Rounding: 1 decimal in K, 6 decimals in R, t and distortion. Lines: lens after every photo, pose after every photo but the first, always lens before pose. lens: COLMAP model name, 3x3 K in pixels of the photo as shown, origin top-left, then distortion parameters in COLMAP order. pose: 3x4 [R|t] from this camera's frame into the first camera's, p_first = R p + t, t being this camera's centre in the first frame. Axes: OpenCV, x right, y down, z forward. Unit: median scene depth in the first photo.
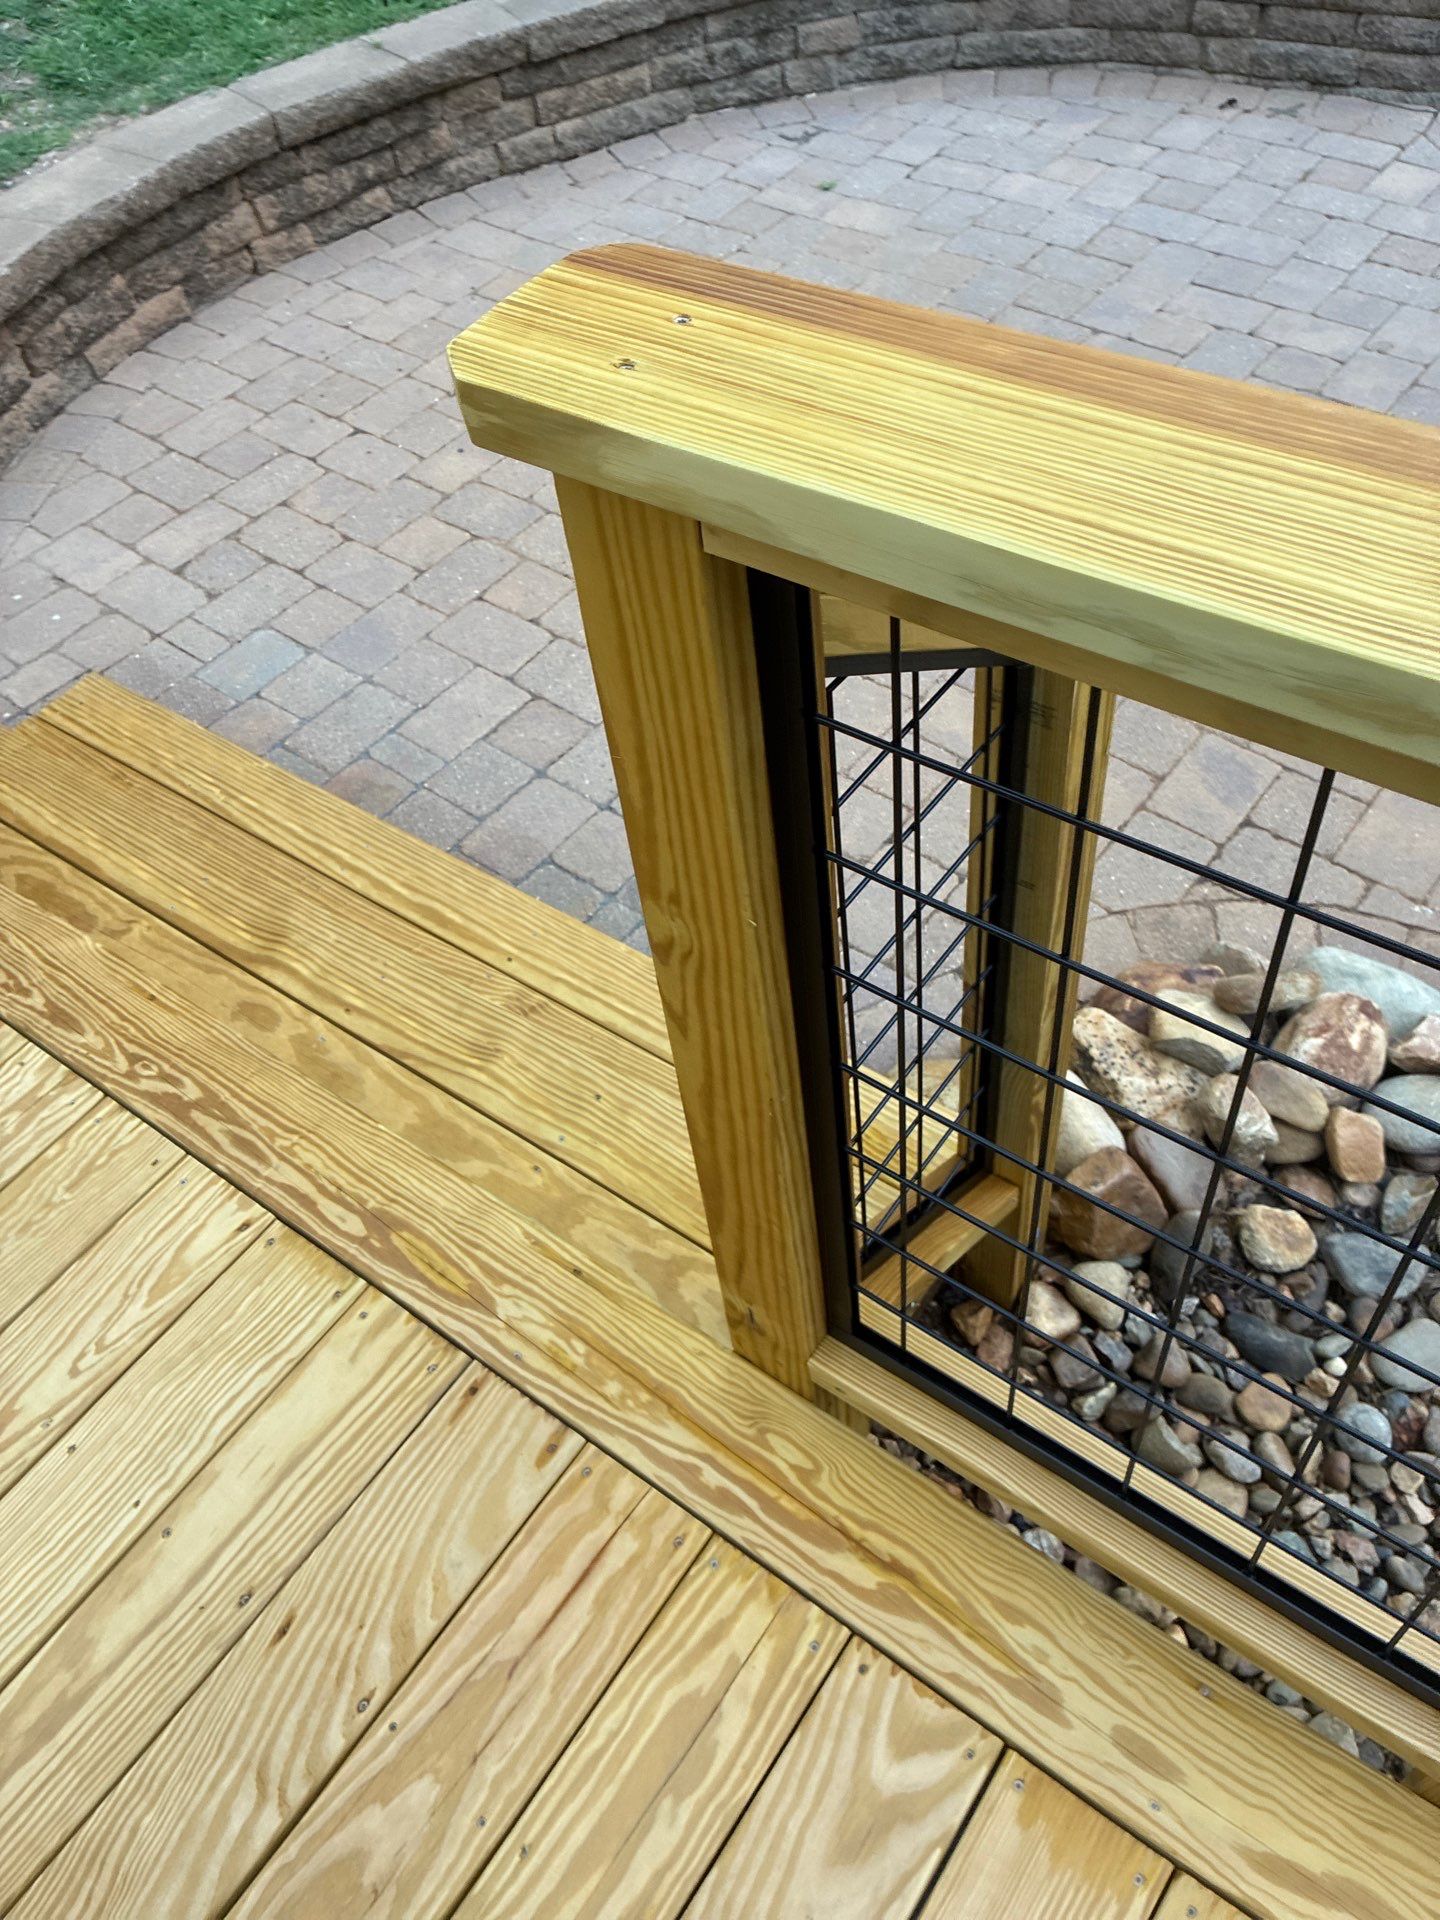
lens RADIAL K [[1407.6, 0, 722.4], [0, 1407.6, 985.2], [0, 0, 1]] dist [0.054054, -0.087553]
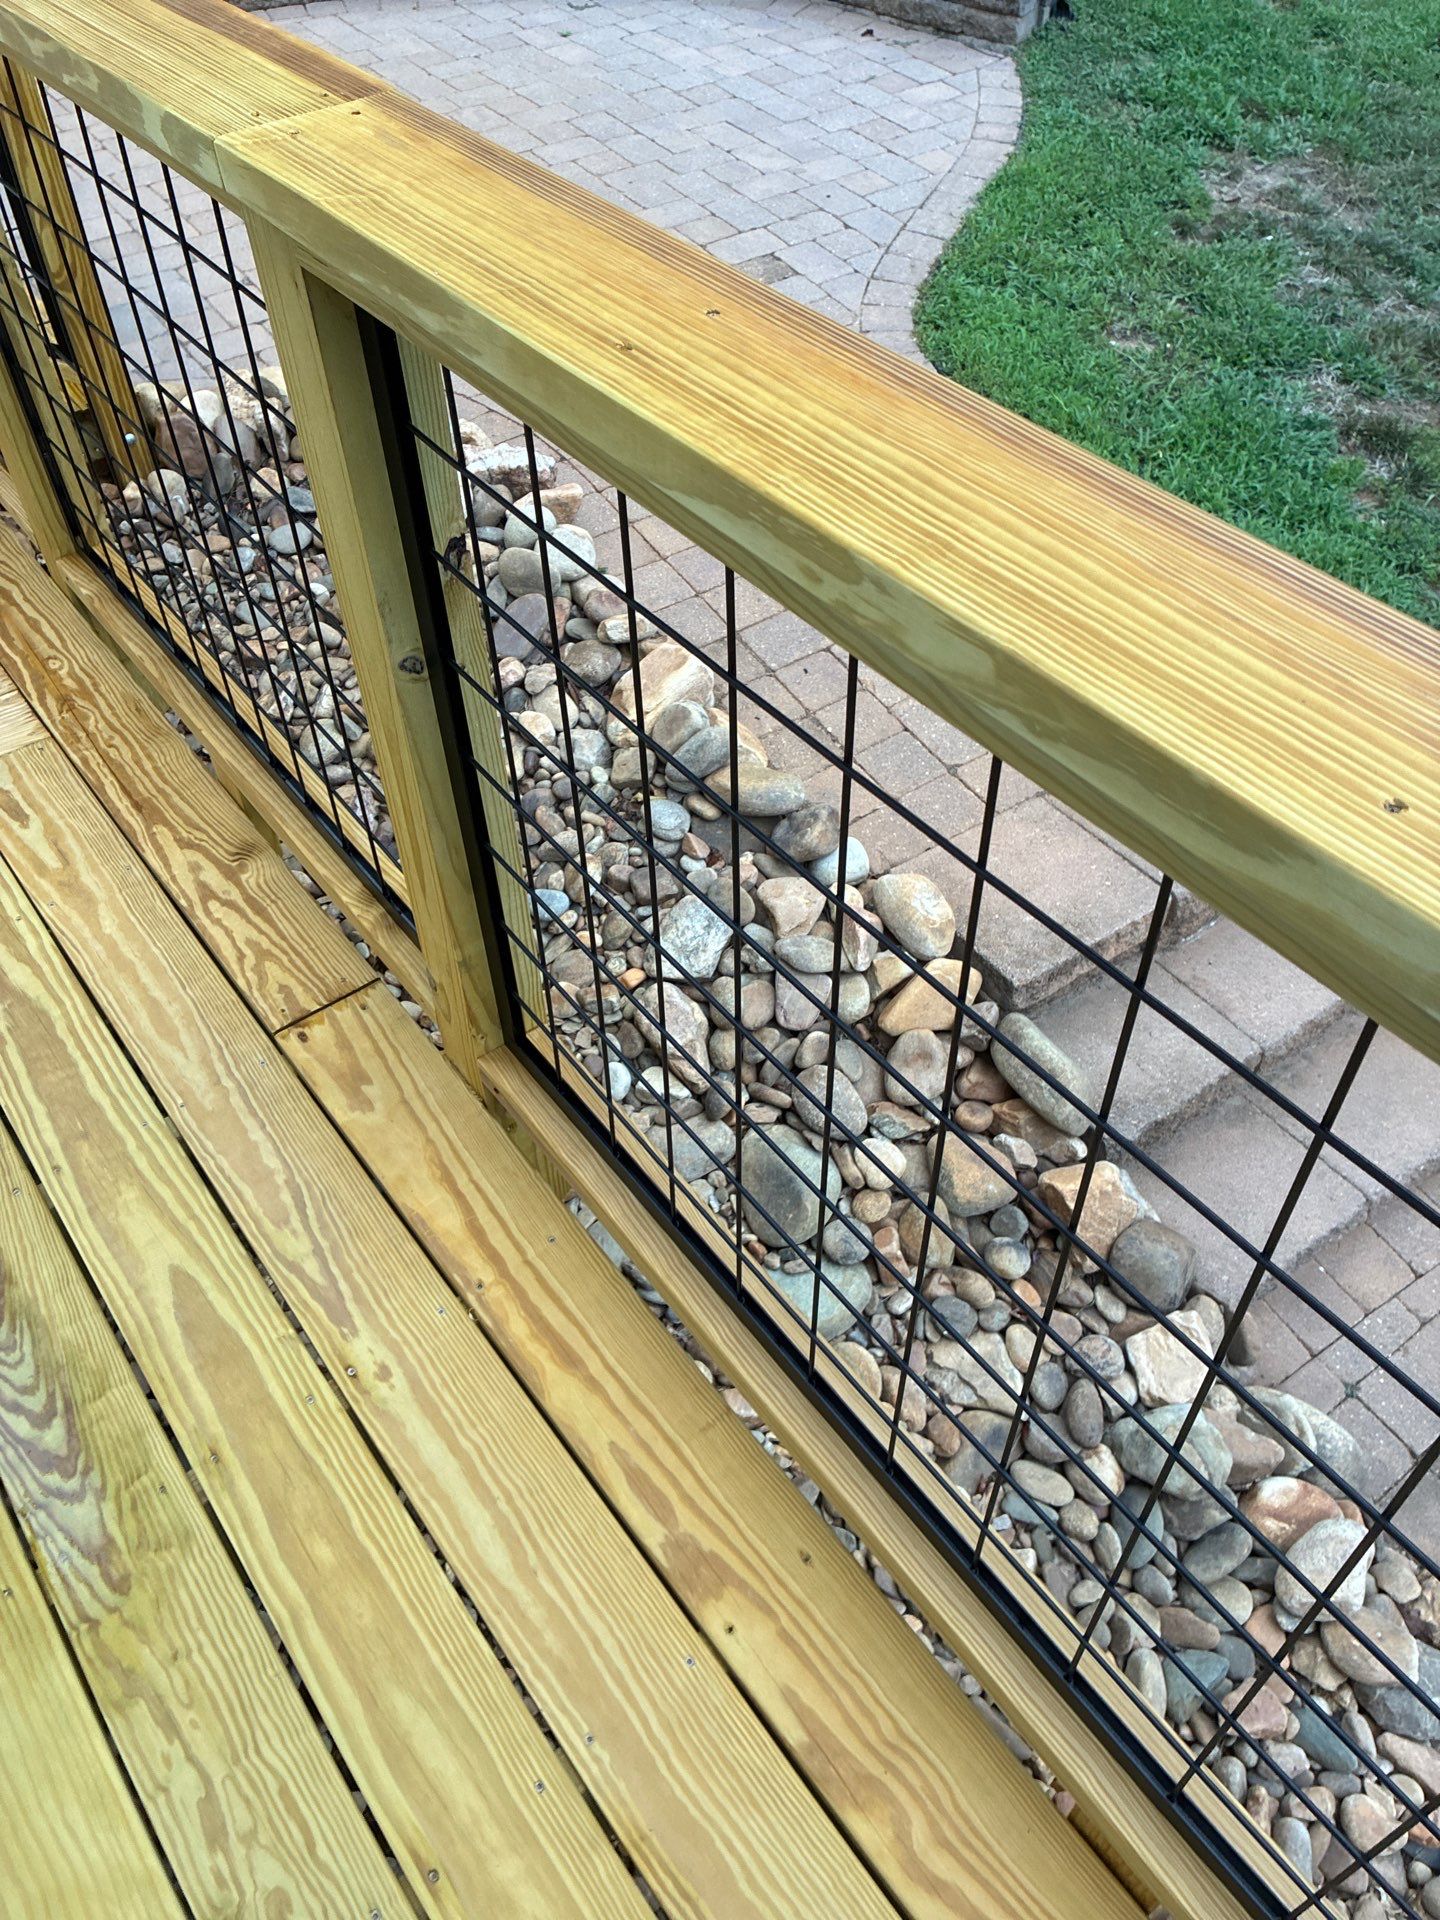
lens RADIAL K [[1478.0, 0, 719.2], [0, 1478.0, 1015.9], [0, 0, 1]] dist [0.081926, -0.089340]
pose [[0.949657, 0.282128, -0.136215, 0.724859], [-0.288934, 0.956791, -0.032676, 0.374133], [0.121110, 0.070389, 0.990140, -0.381834]]
